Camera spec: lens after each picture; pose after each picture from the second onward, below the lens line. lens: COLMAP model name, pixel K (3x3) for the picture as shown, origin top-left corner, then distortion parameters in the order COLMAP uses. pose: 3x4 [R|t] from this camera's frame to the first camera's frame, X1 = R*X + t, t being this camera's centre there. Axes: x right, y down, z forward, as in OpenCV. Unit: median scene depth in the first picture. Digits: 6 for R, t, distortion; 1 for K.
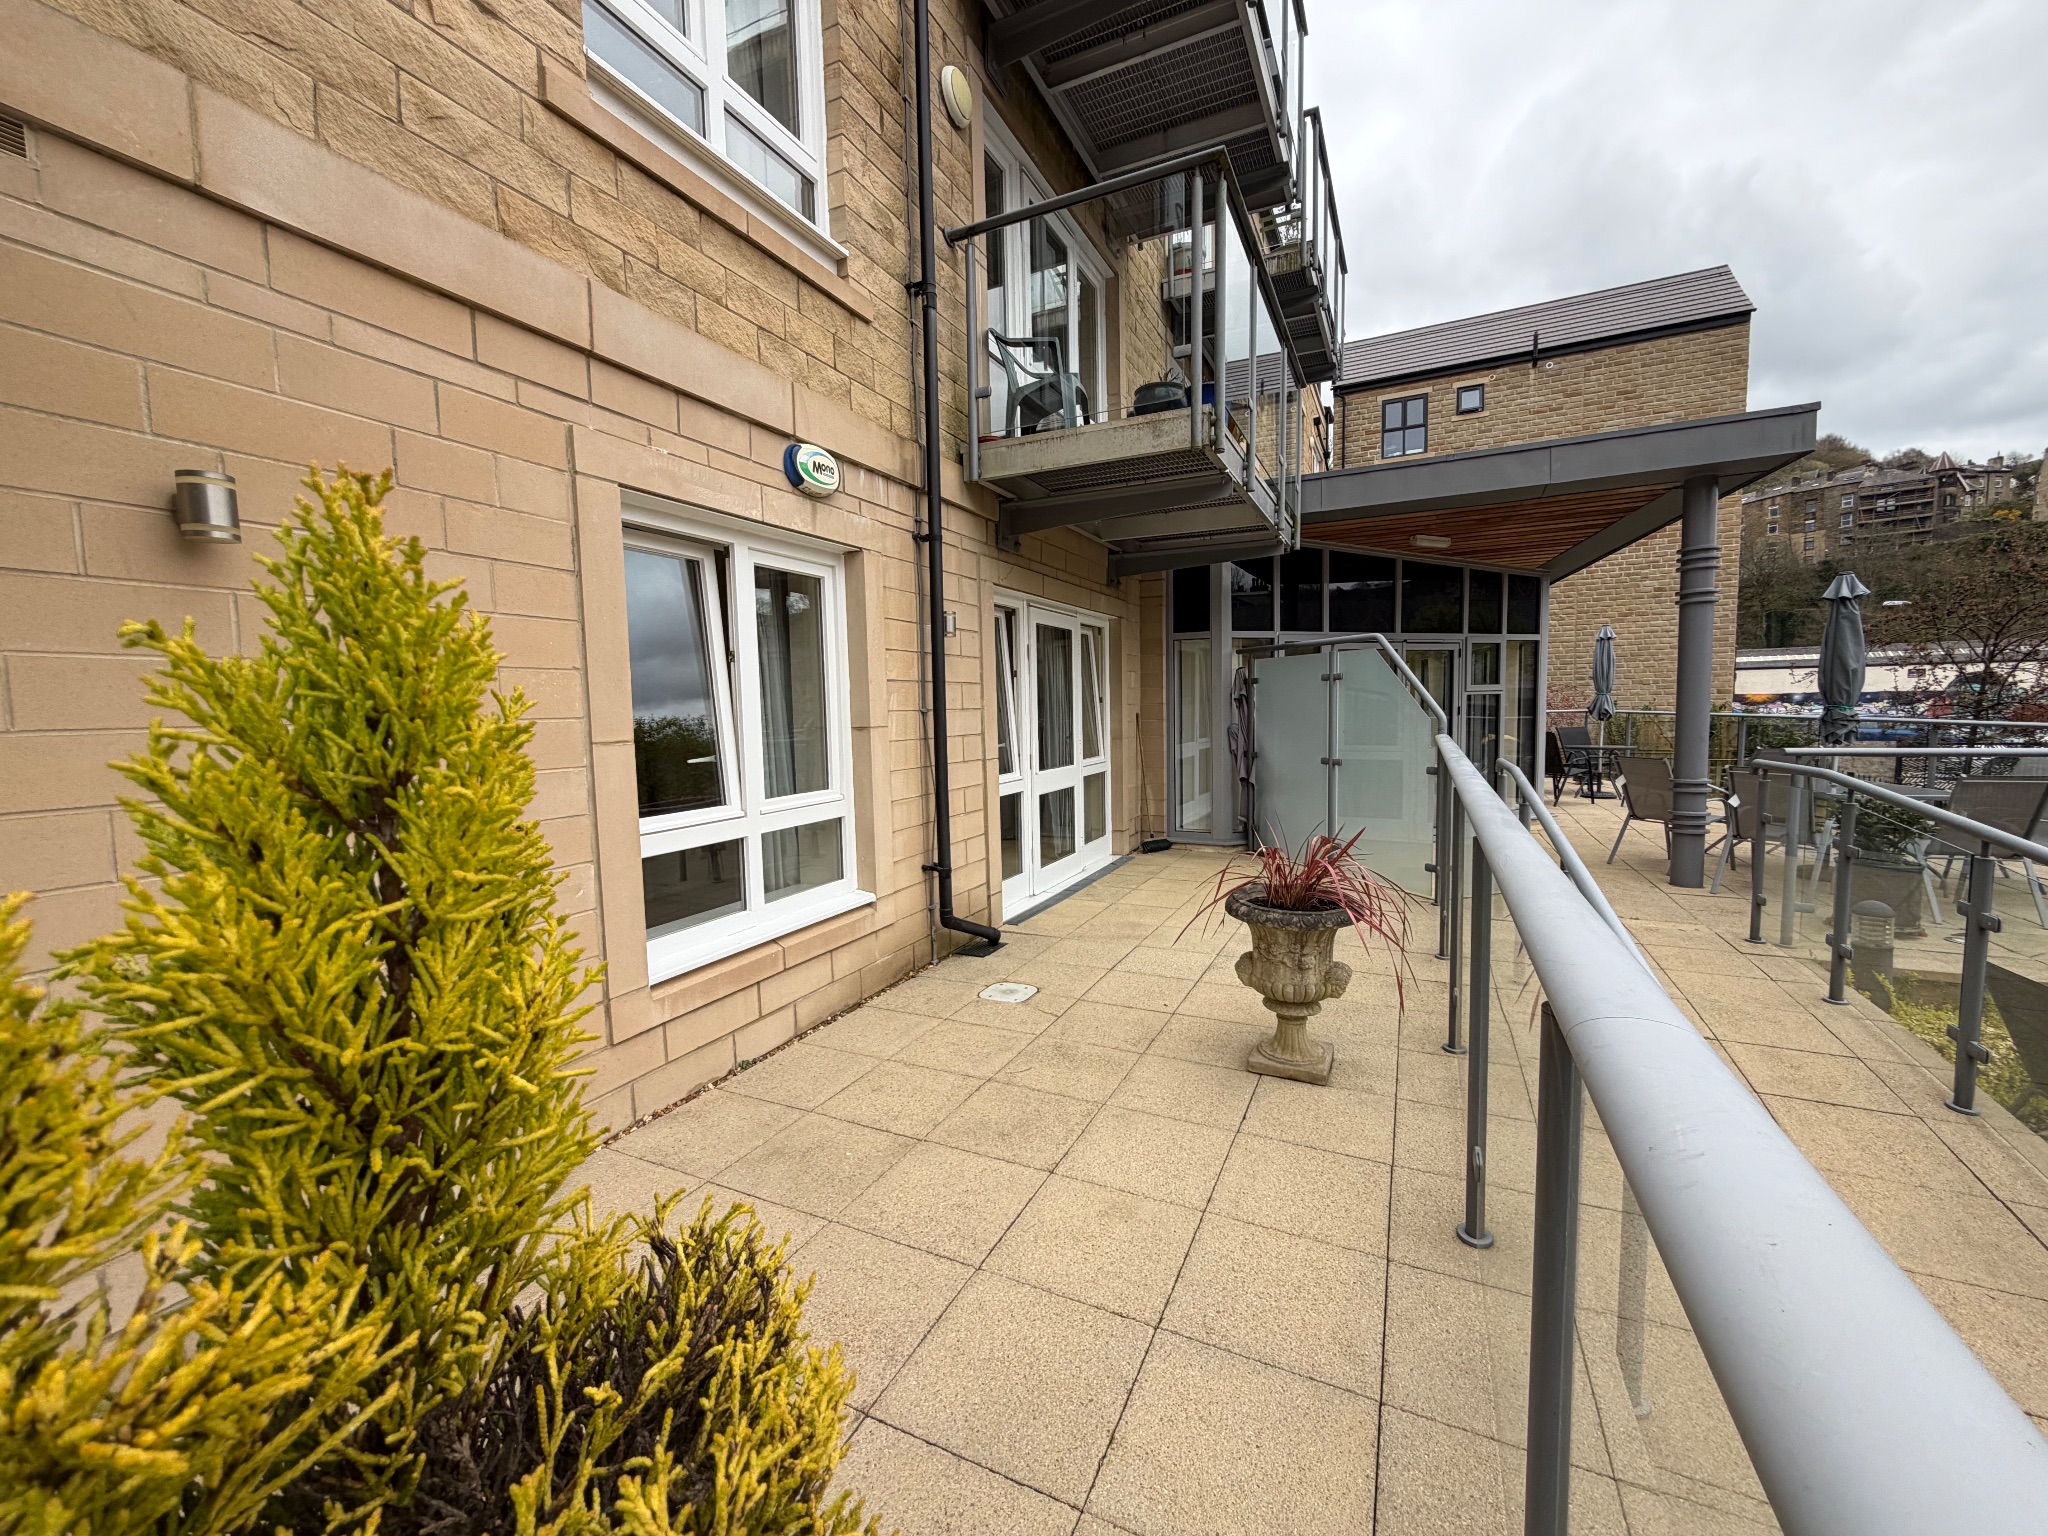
lens RADIAL K [[813.8, 0, 1018.8], [0, 813.8, 767.3], [0, 0, 1]] dist [-0.000466, -0.000064]
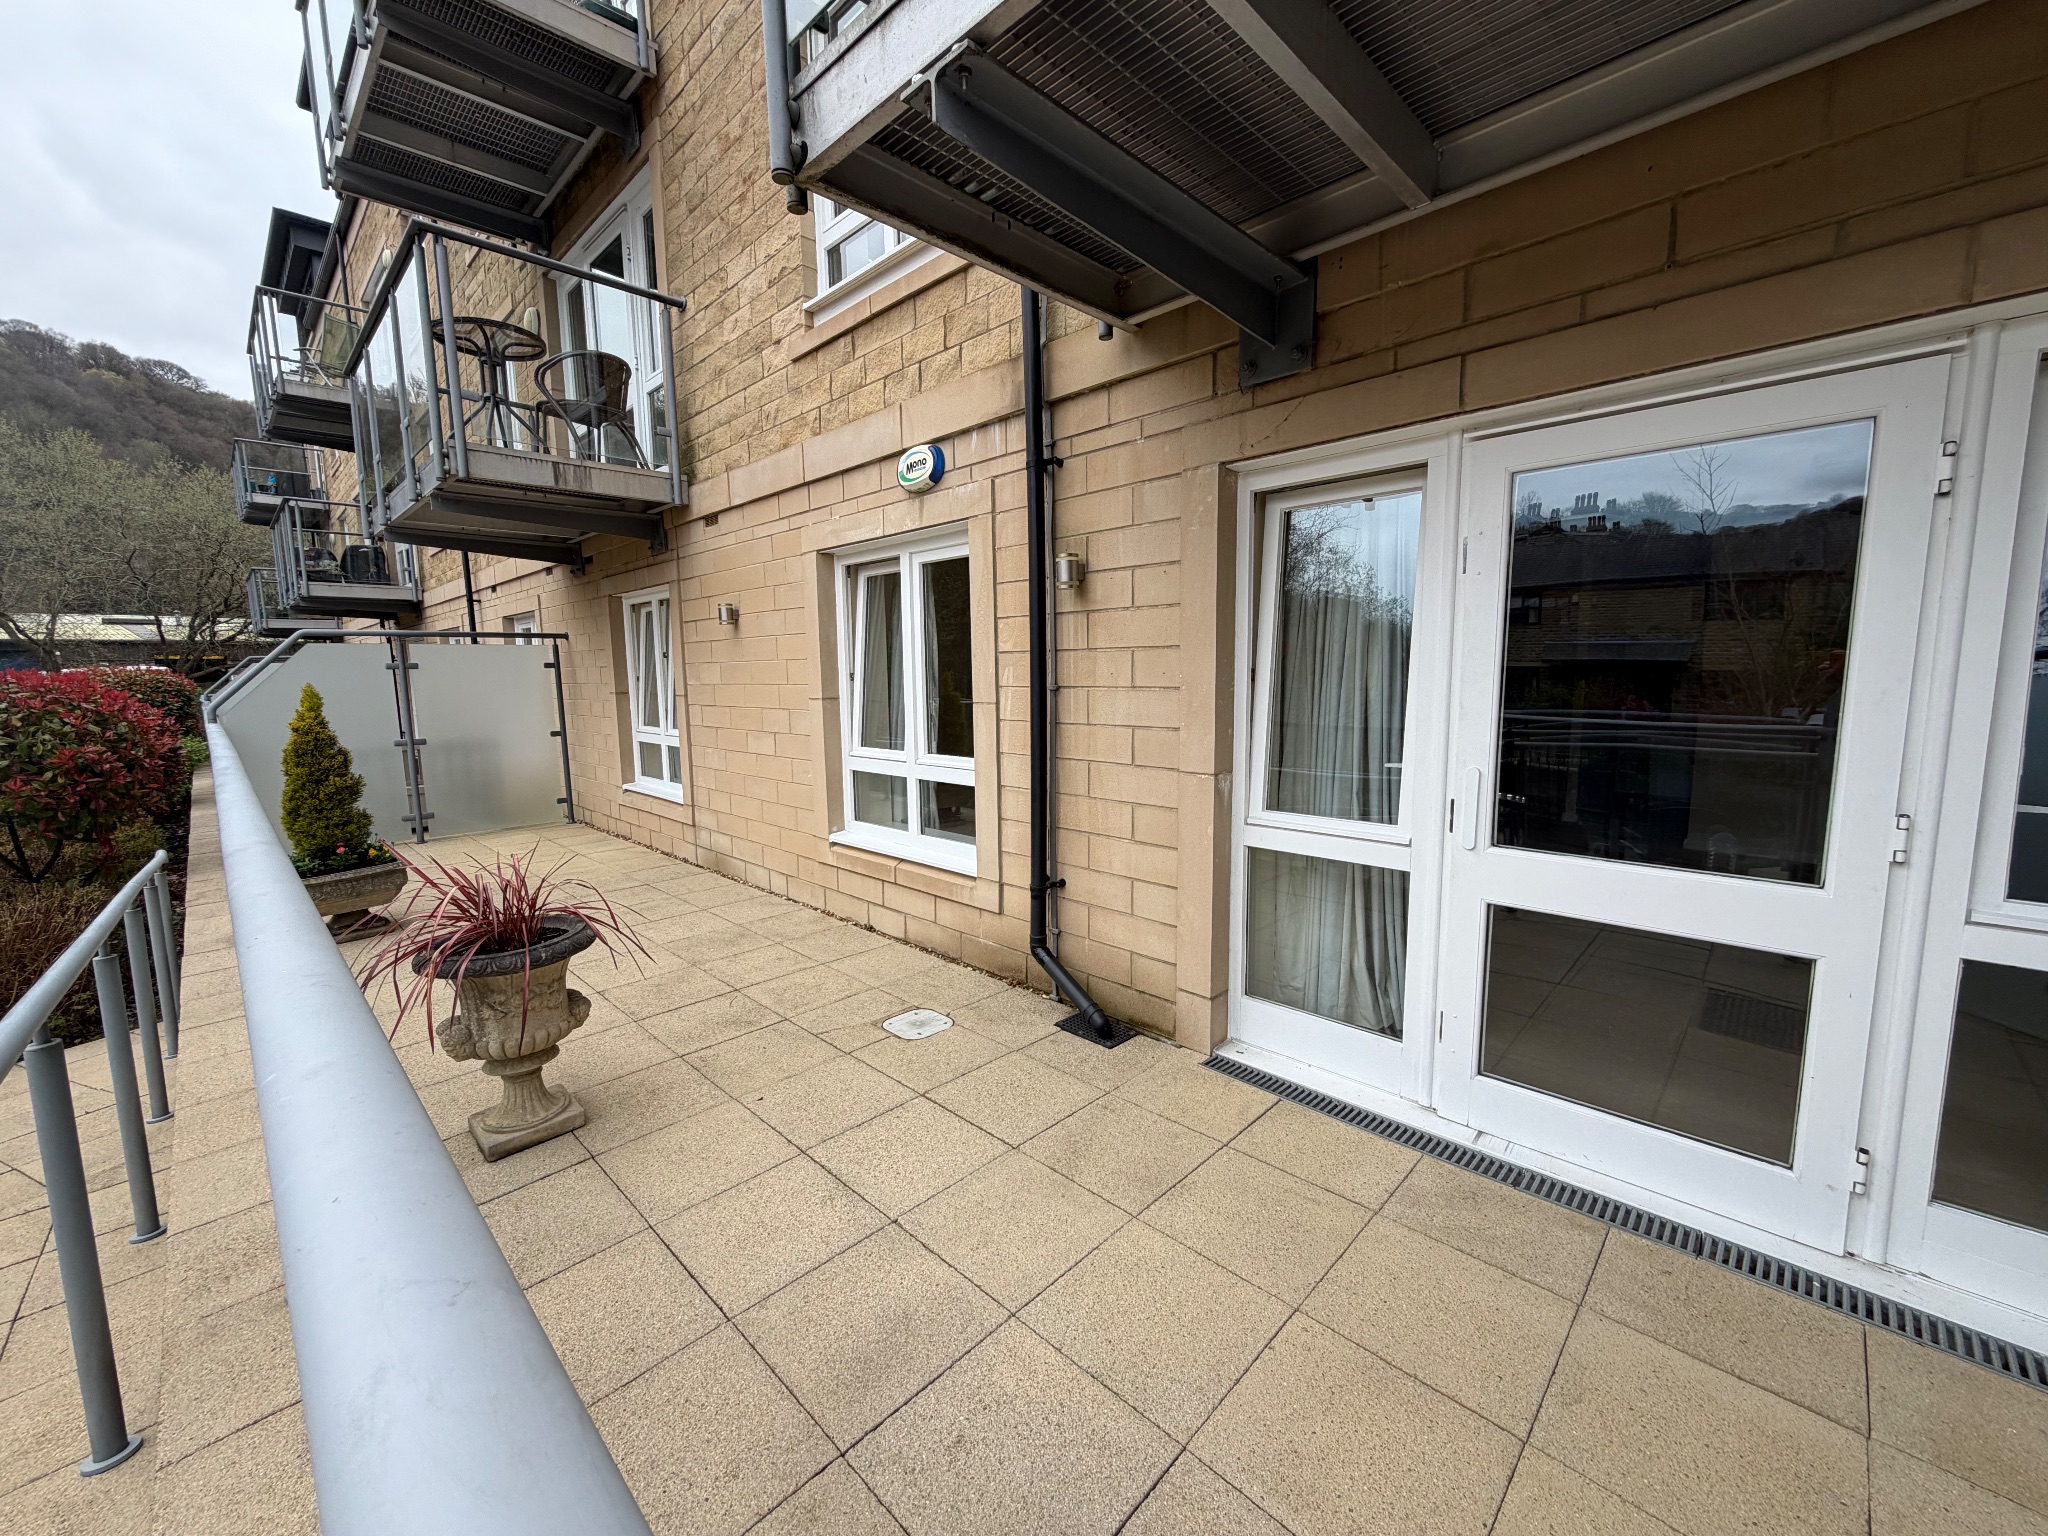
lens RADIAL K [[813.8, 0, 1018.8], [0, 813.8, 767.3], [0, 0, 1]] dist [-0.000466, -0.000064]
pose [[-0.325935, 0.142109, -0.934650, 0.830641], [-0.047130, 0.984966, 0.166194, -0.157592], [0.944217, 0.098218, -0.314338, 1.565671]]
